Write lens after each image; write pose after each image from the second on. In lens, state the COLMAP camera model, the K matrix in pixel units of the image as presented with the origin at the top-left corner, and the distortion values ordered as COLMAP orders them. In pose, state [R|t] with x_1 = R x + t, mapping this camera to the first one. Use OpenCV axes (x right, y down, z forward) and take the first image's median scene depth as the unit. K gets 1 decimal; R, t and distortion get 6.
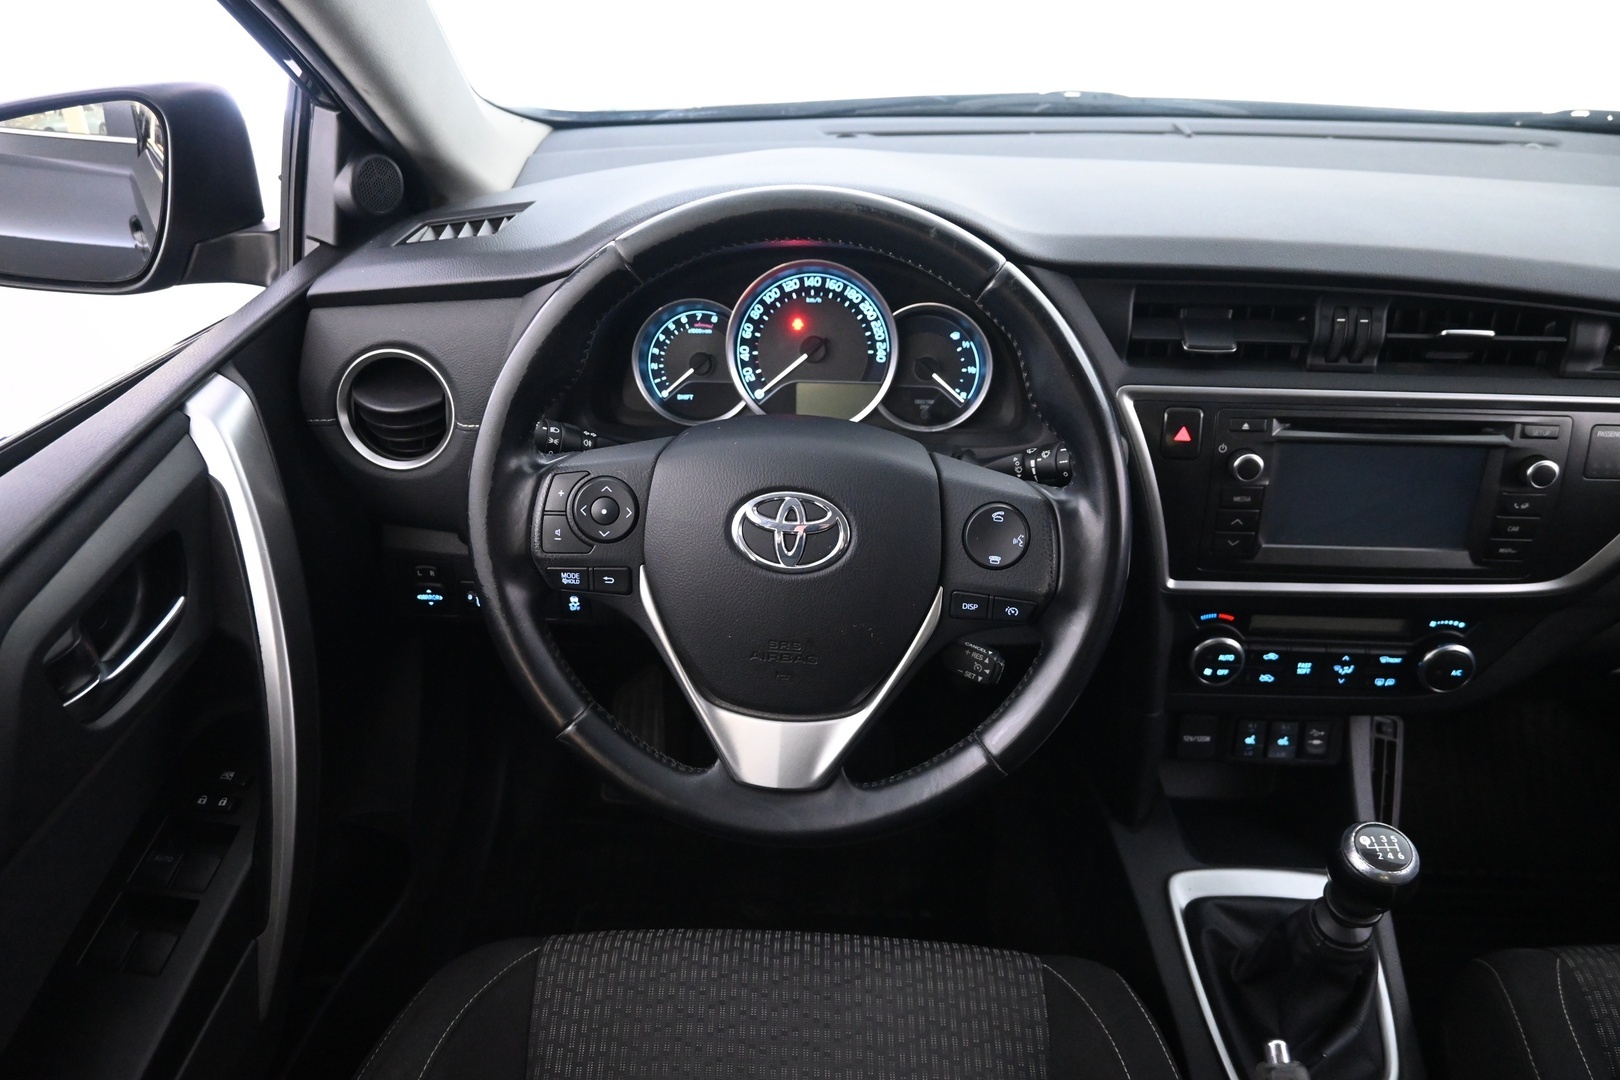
lens RADIAL K [[1097.9, 0, 809.9], [0, 1097.9, 545.4], [0, 0, 1]] dist [0.005714, -0.000411]
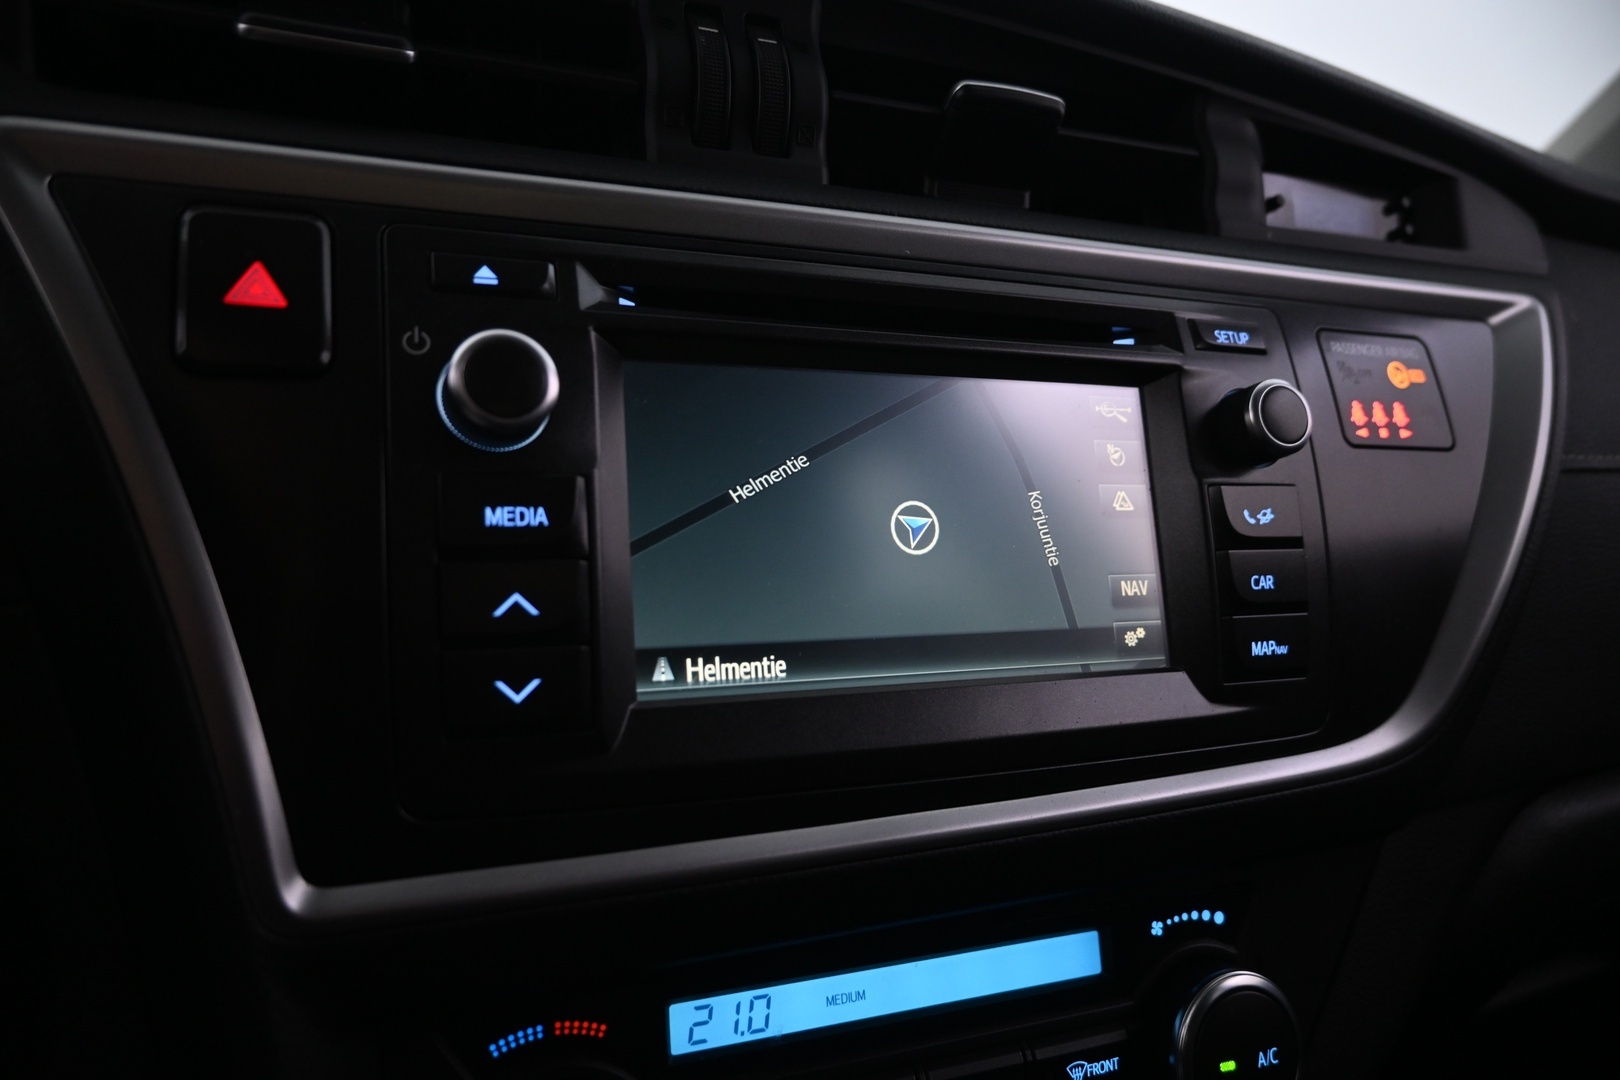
lens RADIAL K [[1097.9, 0, 809.9], [0, 1097.9, 545.4], [0, 0, 1]] dist [0.005714, -0.000411]
pose [[0.904286, -0.013792, 0.426704, 0.348912], [0.226689, 0.862455, -0.452531, 0.110225], [-0.361772, 0.505946, 0.783032, 0.773691]]
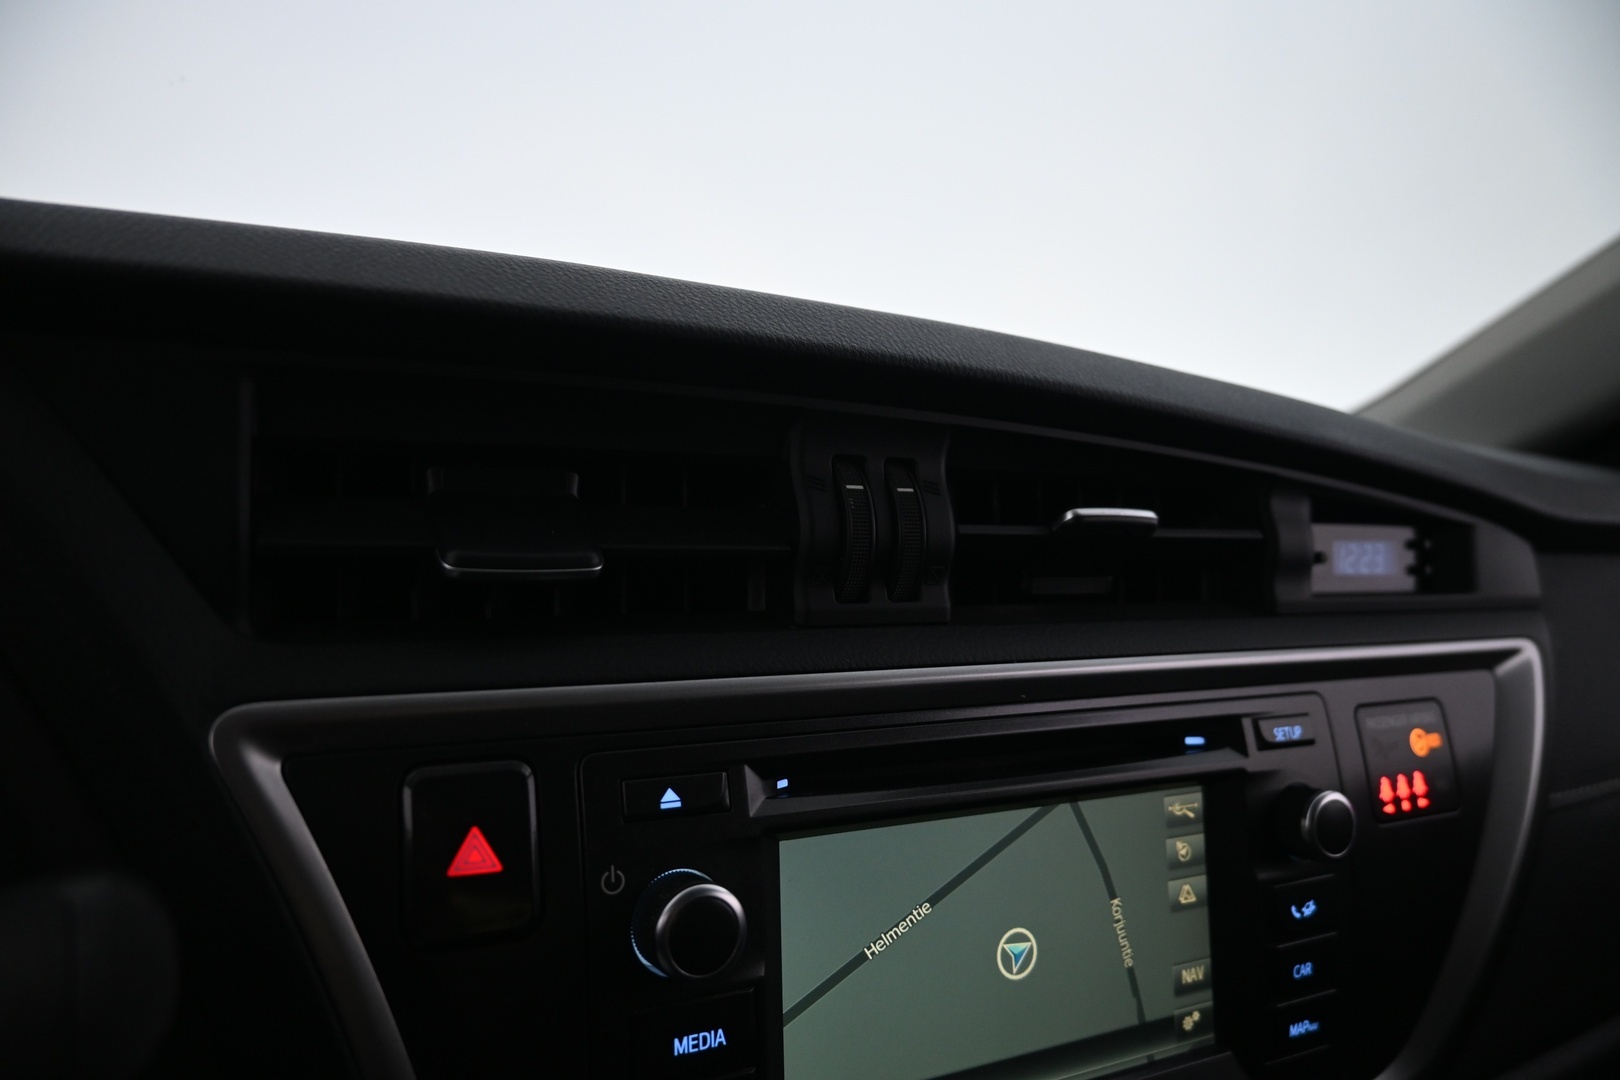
lens RADIAL K [[1097.9, 0, 809.9], [0, 1097.9, 545.4], [0, 0, 1]] dist [0.005714, -0.000411]
pose [[0.864691, -0.002922, 0.502295, 0.272496], [0.216944, 0.904080, -0.368205, -0.048942], [-0.453039, 0.427354, 0.782384, 0.702775]]
